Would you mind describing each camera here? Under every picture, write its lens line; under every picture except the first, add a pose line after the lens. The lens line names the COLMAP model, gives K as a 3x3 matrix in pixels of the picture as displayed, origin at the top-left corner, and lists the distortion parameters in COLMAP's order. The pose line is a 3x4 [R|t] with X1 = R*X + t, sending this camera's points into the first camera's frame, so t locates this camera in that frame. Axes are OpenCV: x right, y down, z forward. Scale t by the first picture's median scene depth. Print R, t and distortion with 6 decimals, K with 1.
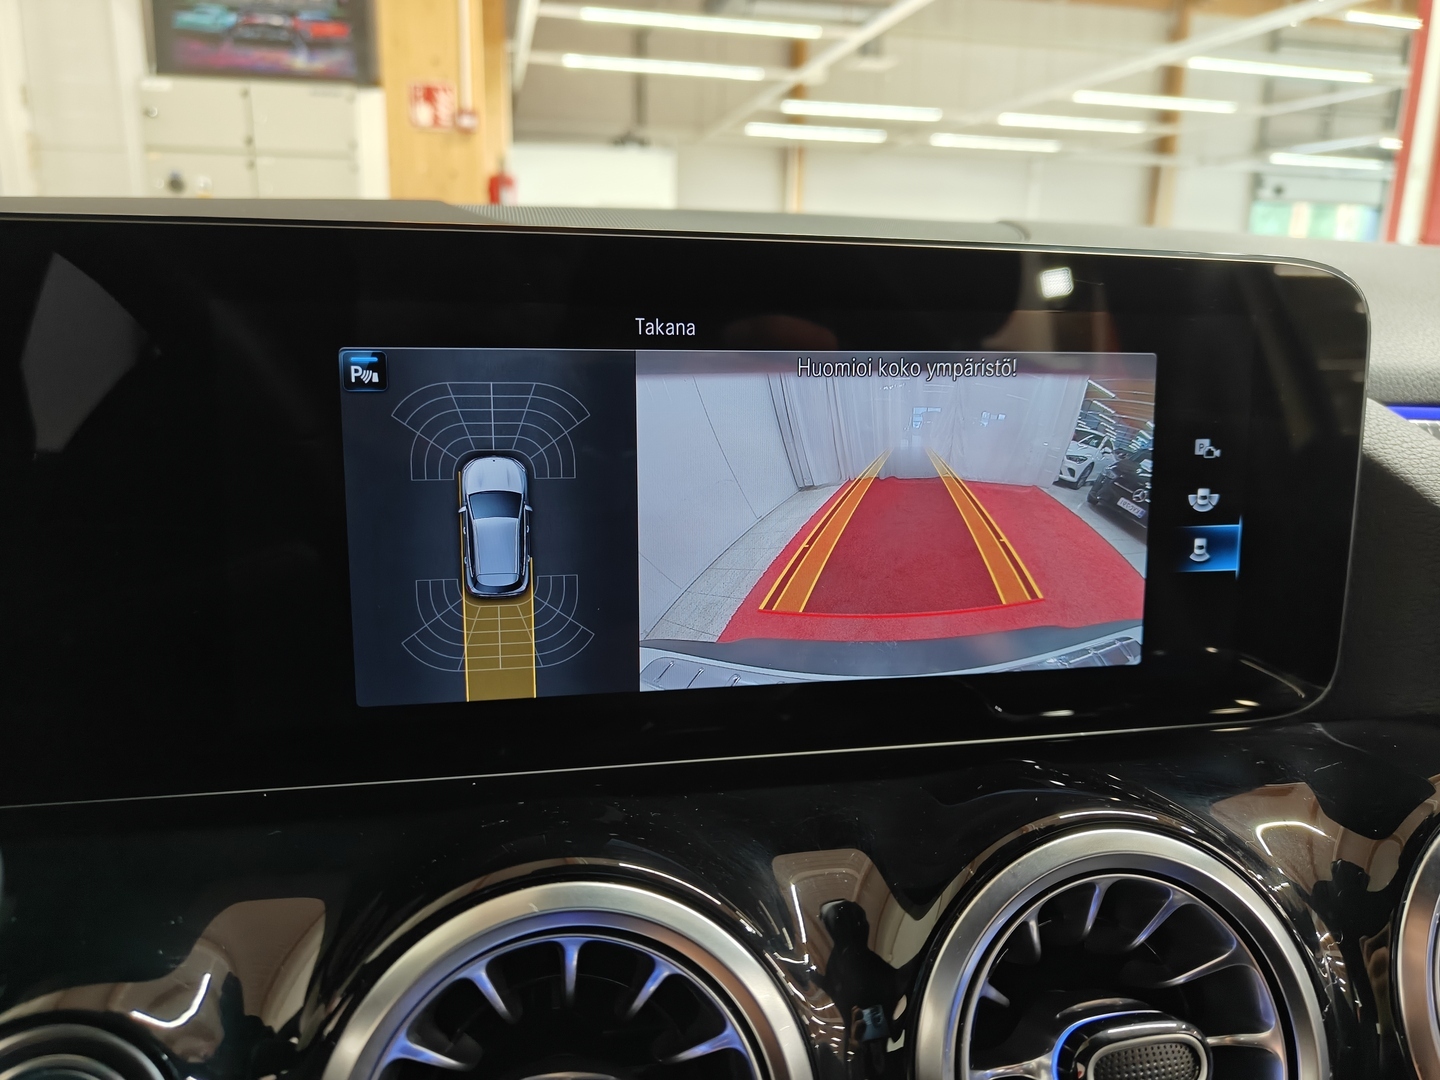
lens RADIAL K [[1038.5, 0, 716.9], [0, 1038.5, 537.4], [0, 0, 1]] dist [-0.012924, -0.000225]
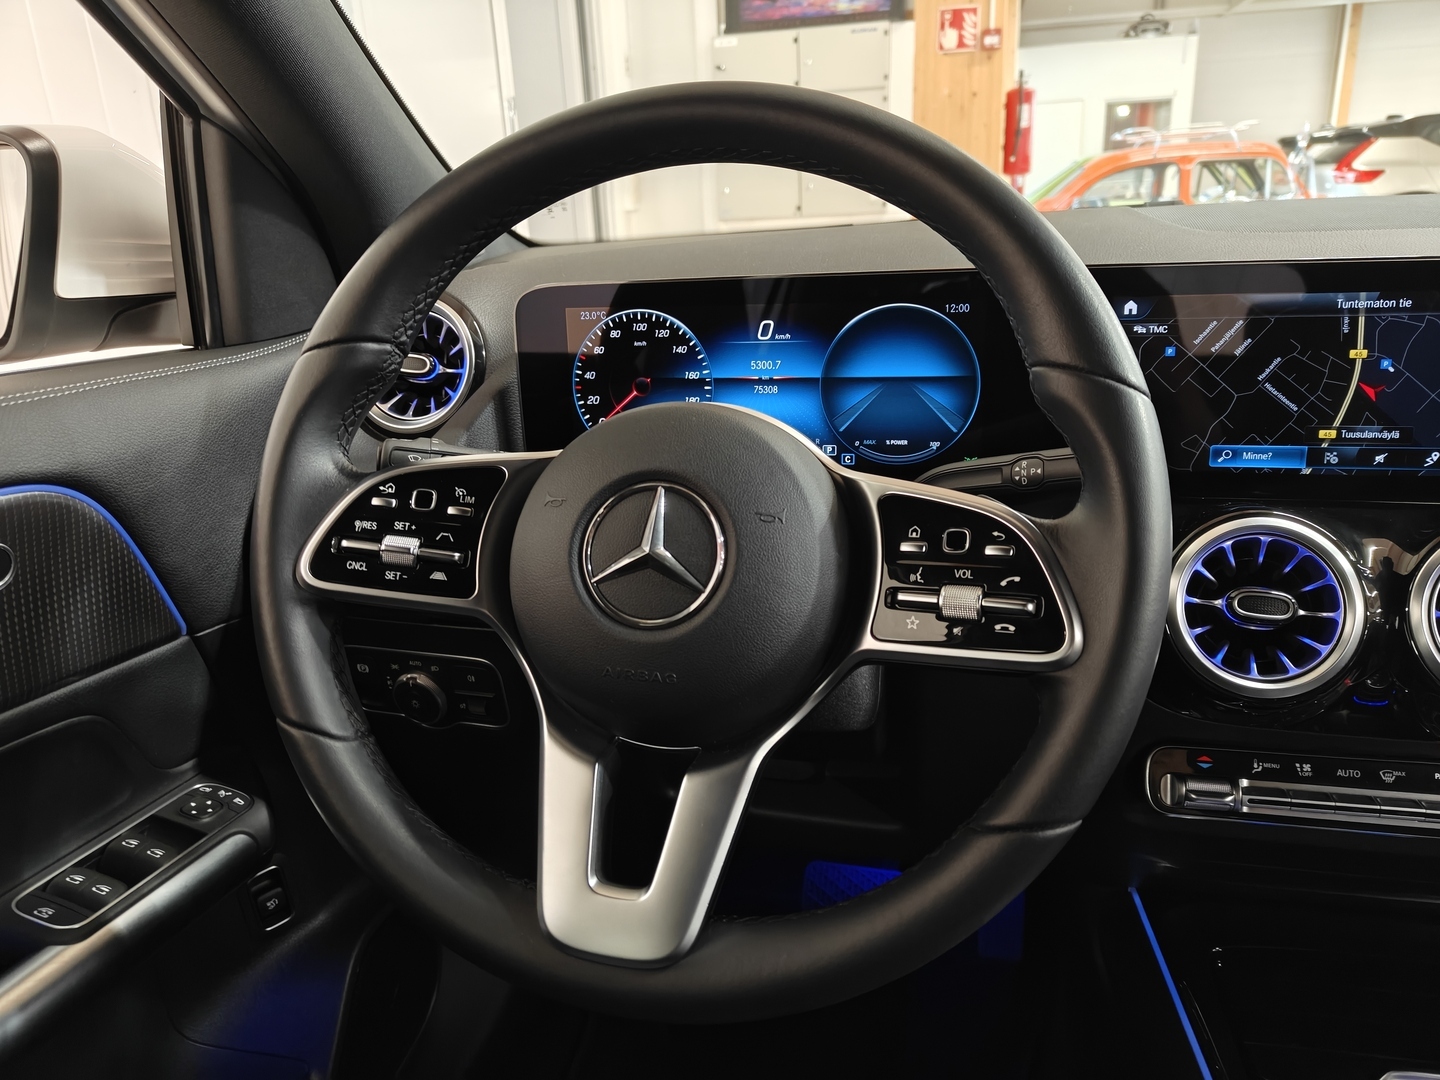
lens RADIAL K [[1013.4, 0, 714.4], [0, 1013.4, 544.6], [0, 0, 1]] dist [0.010939, -0.021780]
pose [[0.899633, 0.081895, -0.428899, -0.177189], [-0.040261, 0.993628, 0.105277, 0.107567], [0.434787, -0.077442, 0.897197, -1.204488]]
